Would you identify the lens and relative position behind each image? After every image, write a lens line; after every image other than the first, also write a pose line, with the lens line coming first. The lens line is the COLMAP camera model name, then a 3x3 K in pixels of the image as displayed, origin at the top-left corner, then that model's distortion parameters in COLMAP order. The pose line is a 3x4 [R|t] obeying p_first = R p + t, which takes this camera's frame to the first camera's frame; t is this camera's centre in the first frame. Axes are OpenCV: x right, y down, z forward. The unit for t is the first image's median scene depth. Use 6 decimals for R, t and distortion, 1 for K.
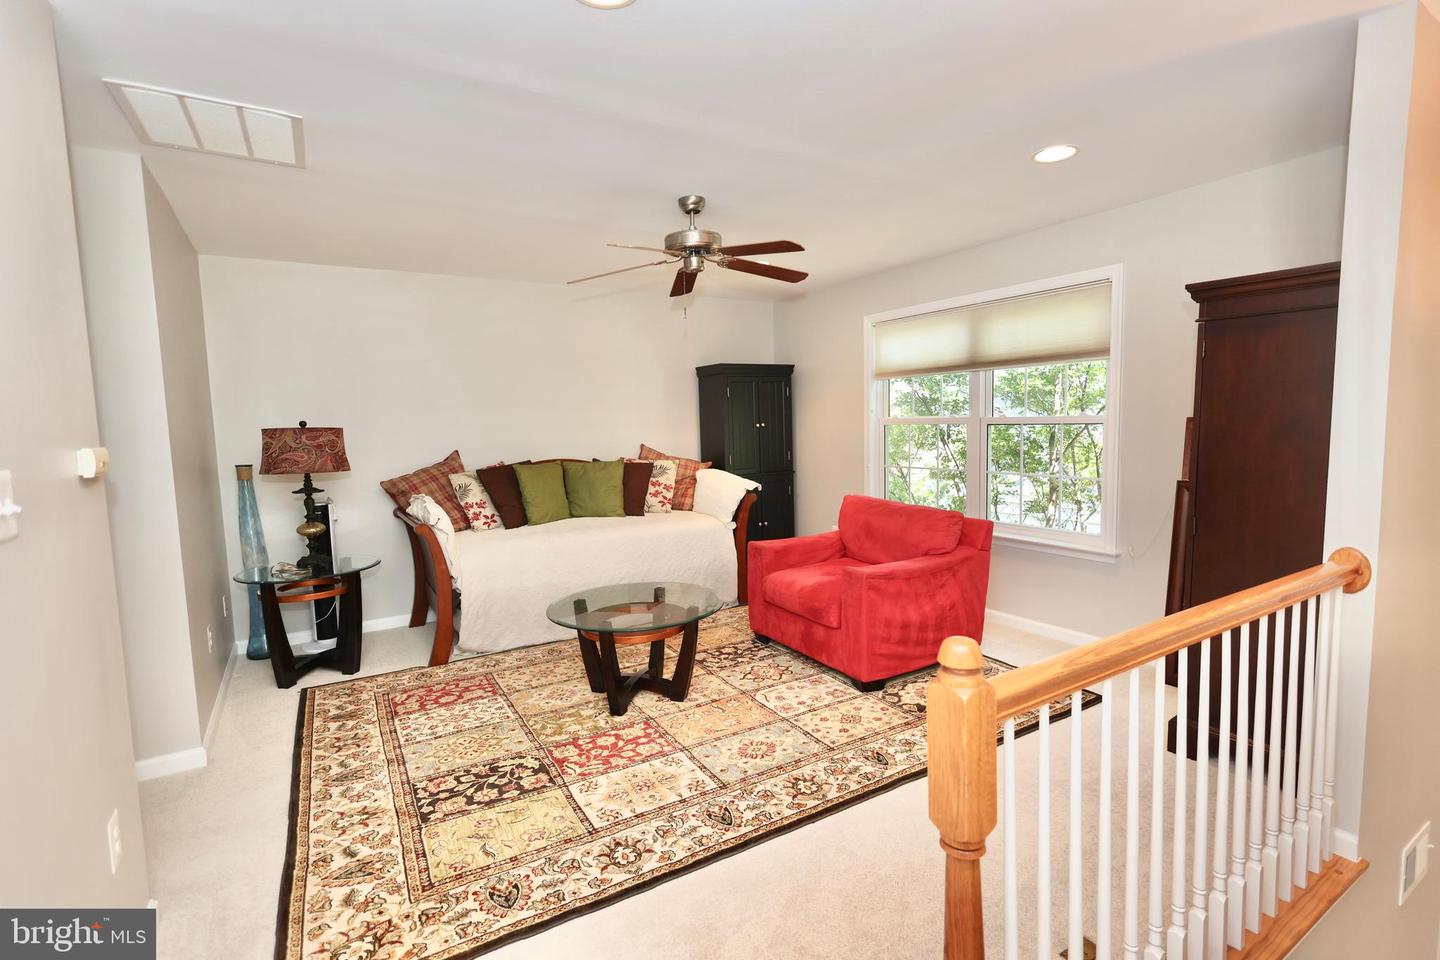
lens RADIAL K [[661.0, 0, 720.6], [0, 661.0, 484.2], [0, 0, 1]] dist [-0.002074, 0.000386]
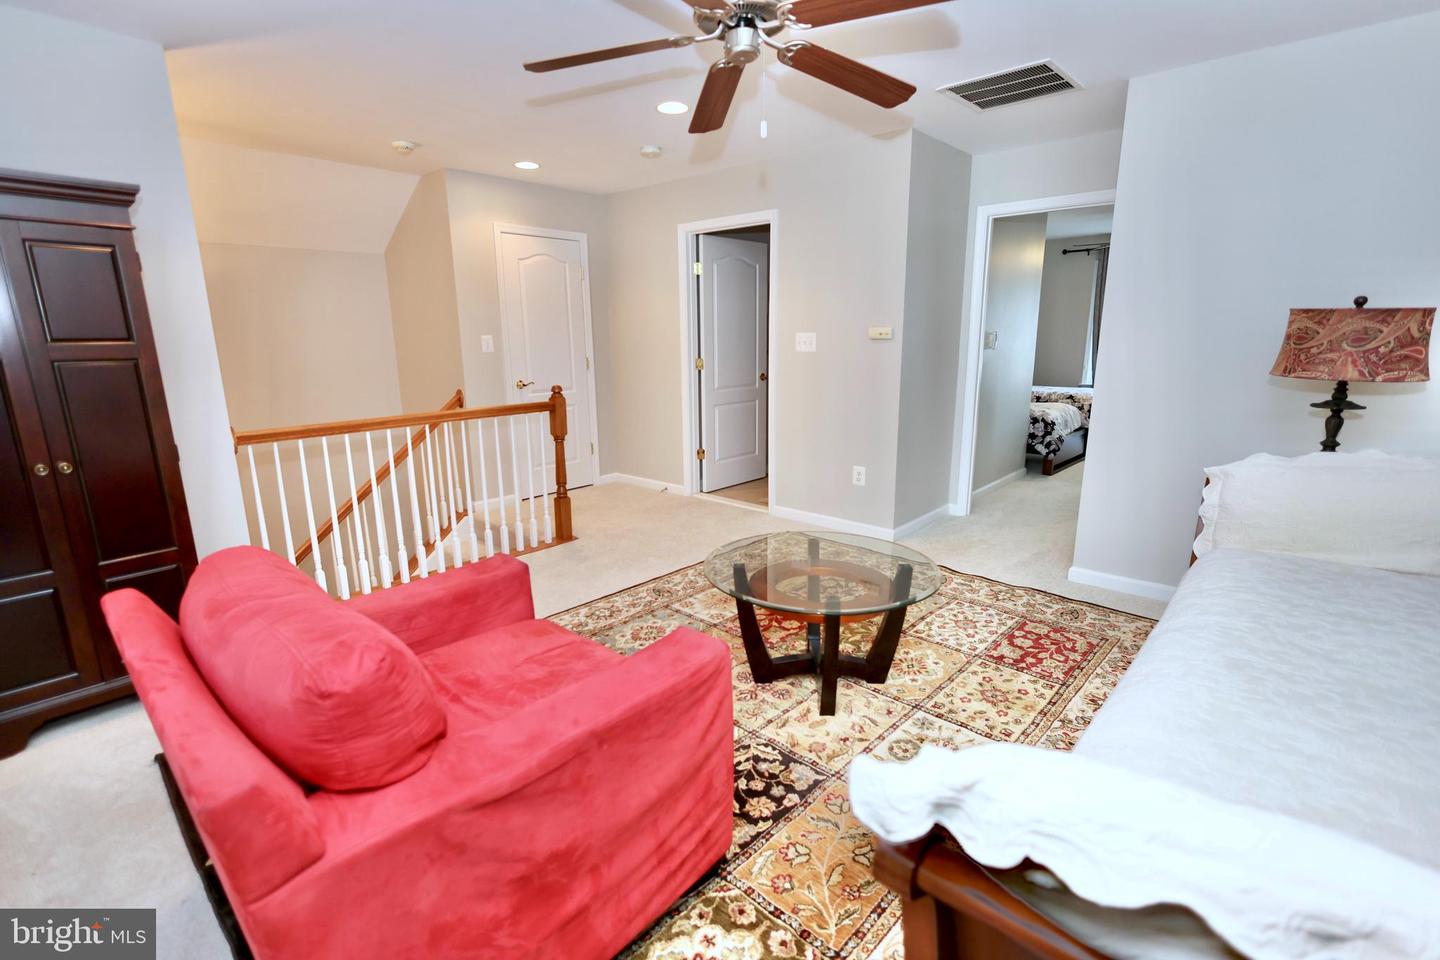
lens RADIAL K [[661.0, 0, 720.6], [0, 661.0, 484.2], [0, 0, 1]] dist [-0.002074, 0.000386]
pose [[-0.958830, 0.099338, -0.266039, 0.173667], [0.008550, 0.946495, 0.322604, -0.151731], [0.283852, 0.307048, -0.908378, 1.641085]]
